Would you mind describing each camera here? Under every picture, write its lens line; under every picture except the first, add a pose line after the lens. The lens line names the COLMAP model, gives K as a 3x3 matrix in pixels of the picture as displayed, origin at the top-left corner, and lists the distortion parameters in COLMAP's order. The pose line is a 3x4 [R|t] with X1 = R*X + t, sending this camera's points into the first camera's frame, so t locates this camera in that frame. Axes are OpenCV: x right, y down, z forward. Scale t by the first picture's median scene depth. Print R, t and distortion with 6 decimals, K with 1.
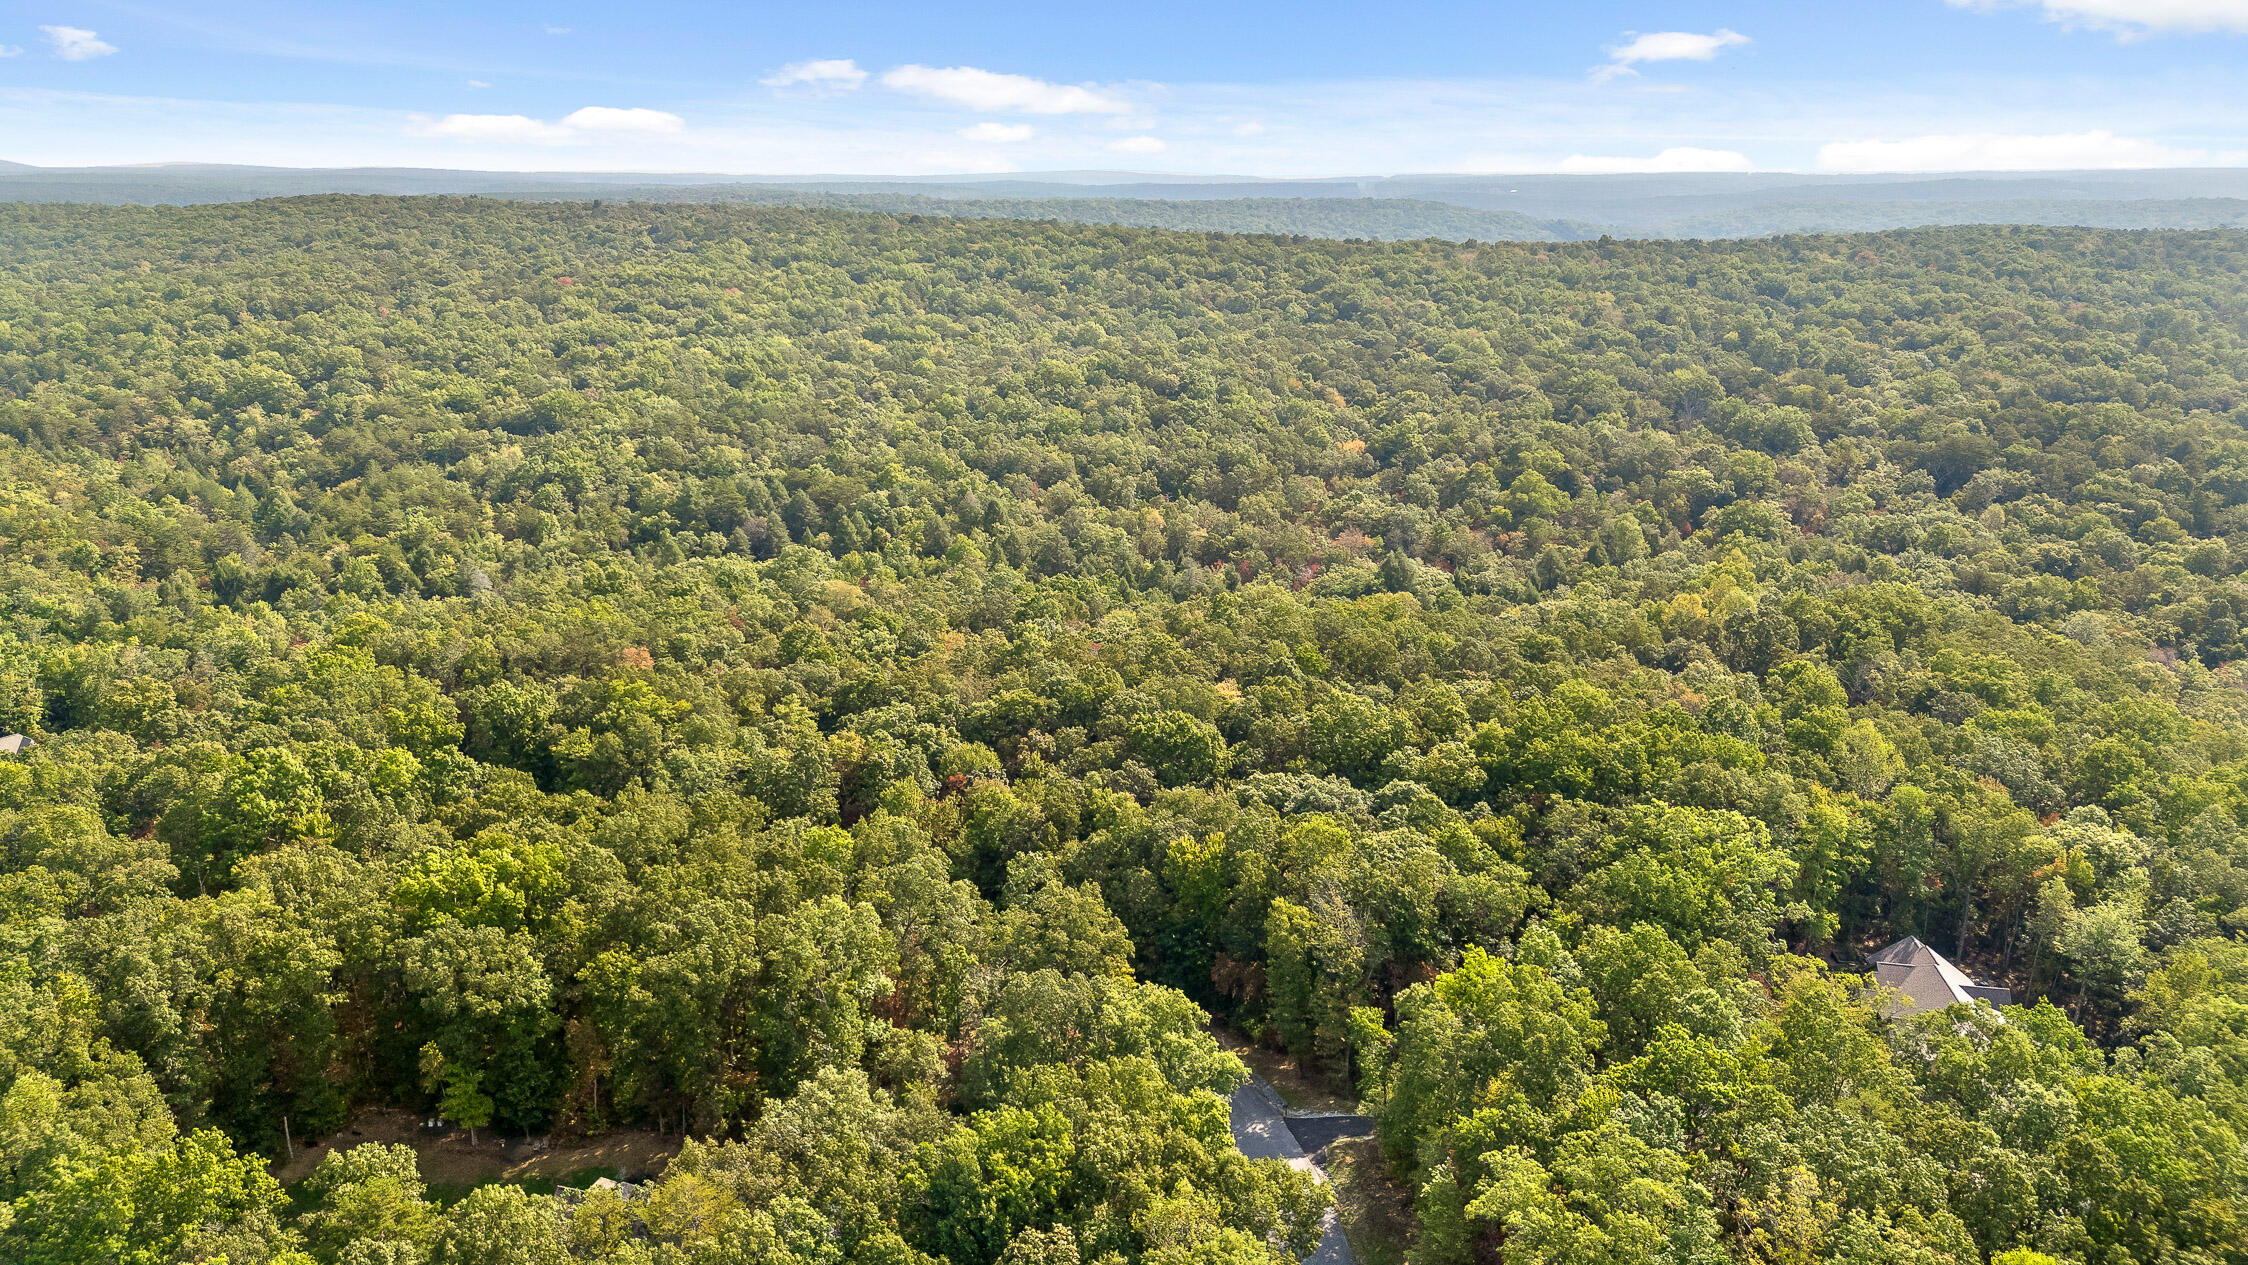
lens RADIAL K [[1579.7, 0, 1124.0], [0, 1579.7, 632.5], [0, 0, 1]] dist [0.099336, -0.188649]
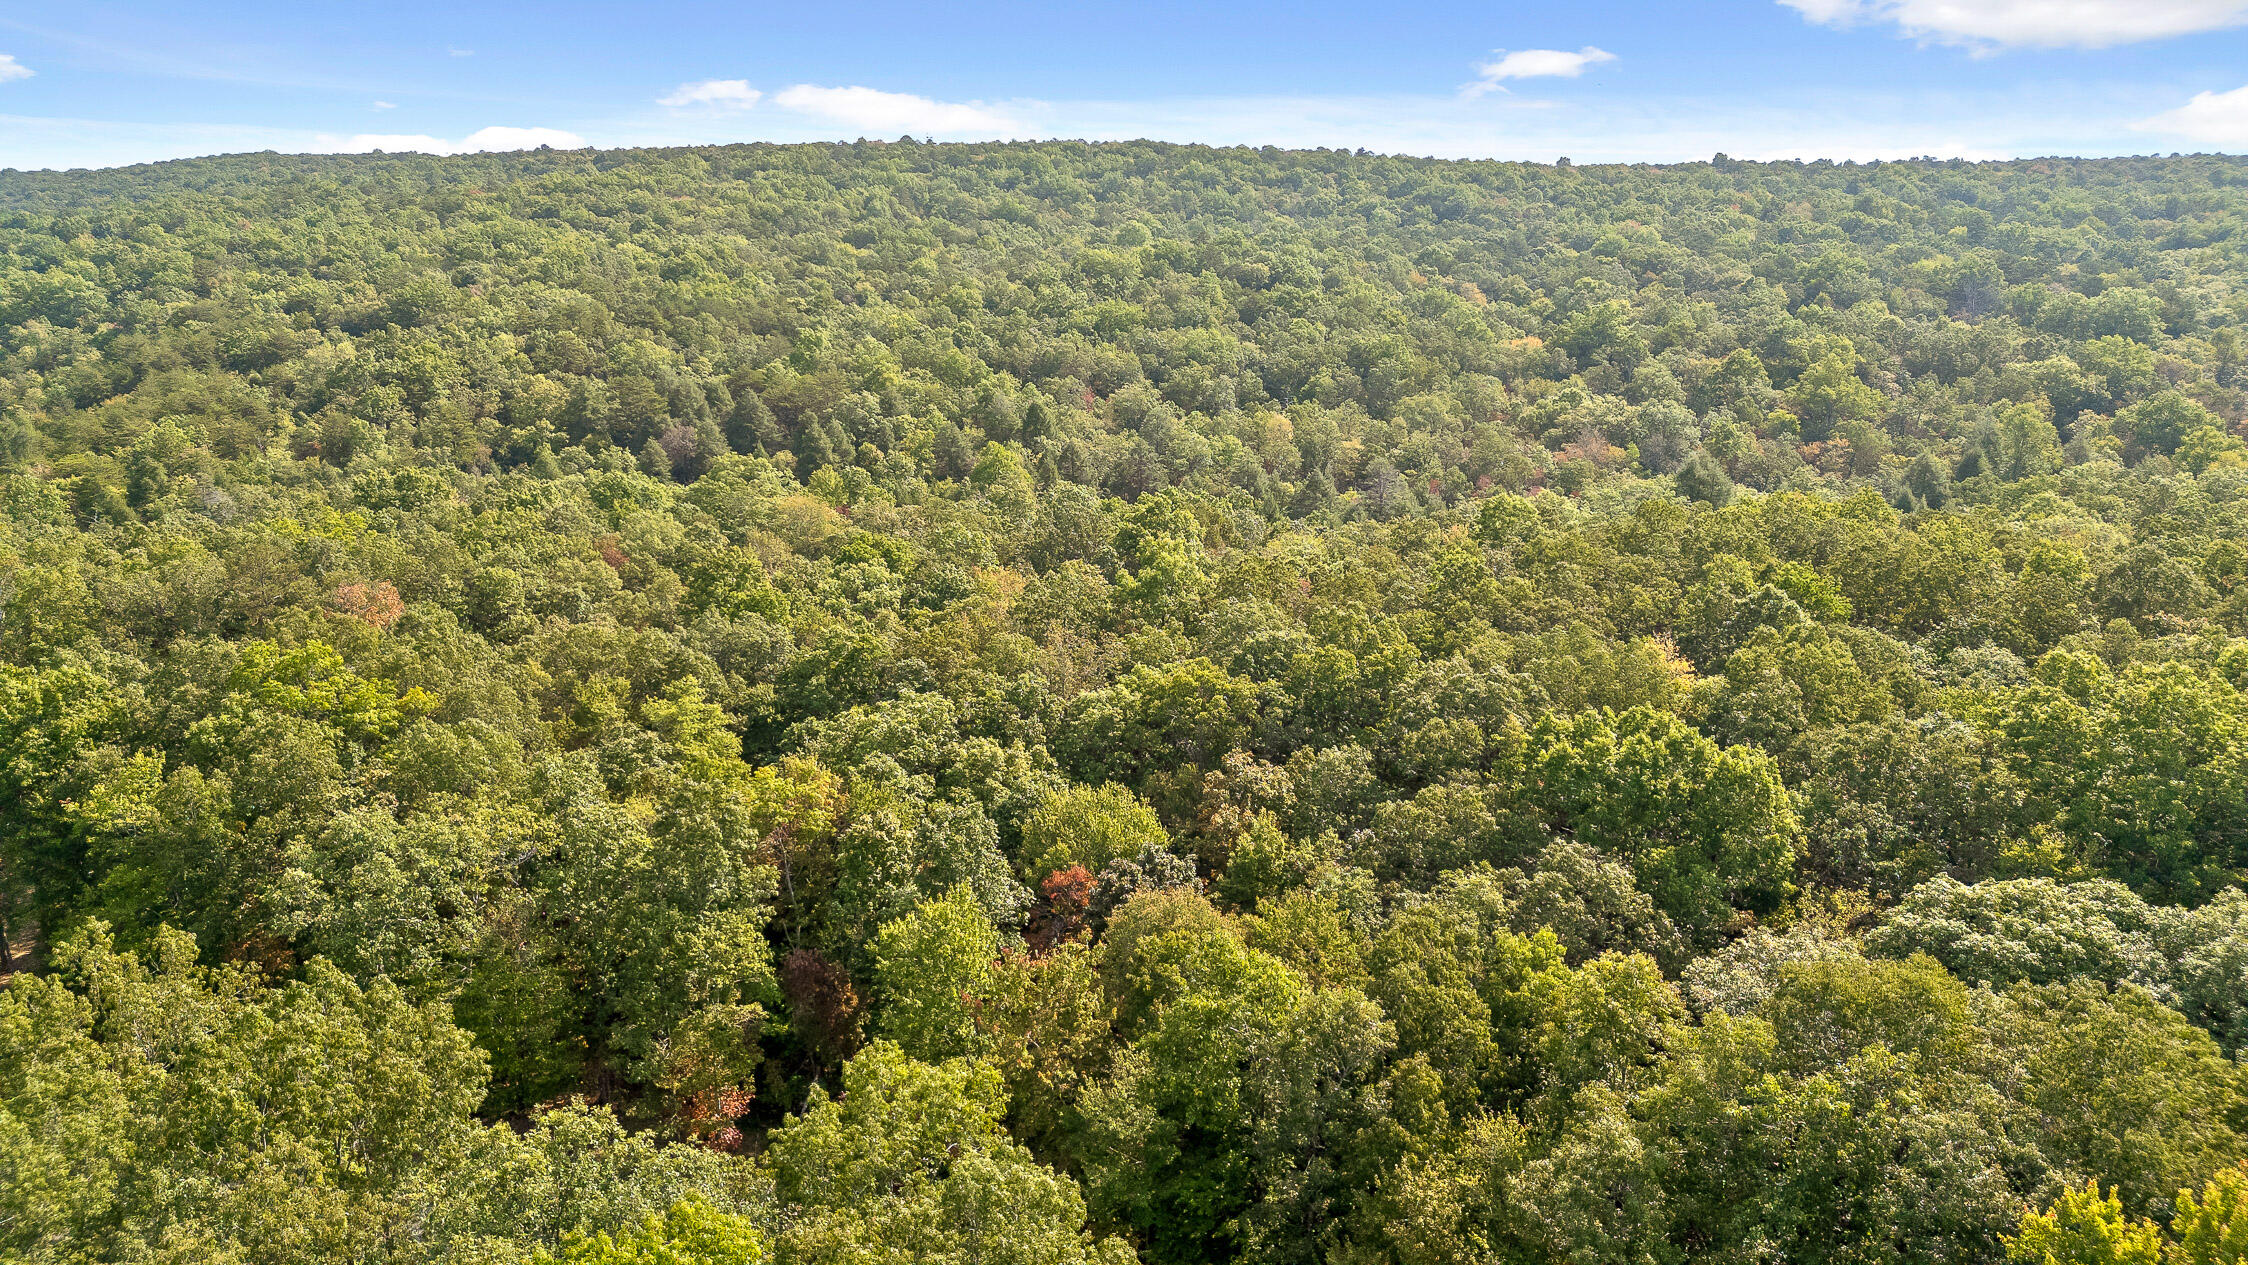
lens RADIAL K [[1563.7, 0, 1124.0], [0, 1563.7, 632.5], [0, 0, 1]] dist [0.089324, -0.097977]
pose [[0.999929, -0.004811, 0.010912, -0.051235], [0.004863, 0.999977, -0.004755, 0.017293], [-0.010889, 0.004808, 0.999929, 0.321864]]
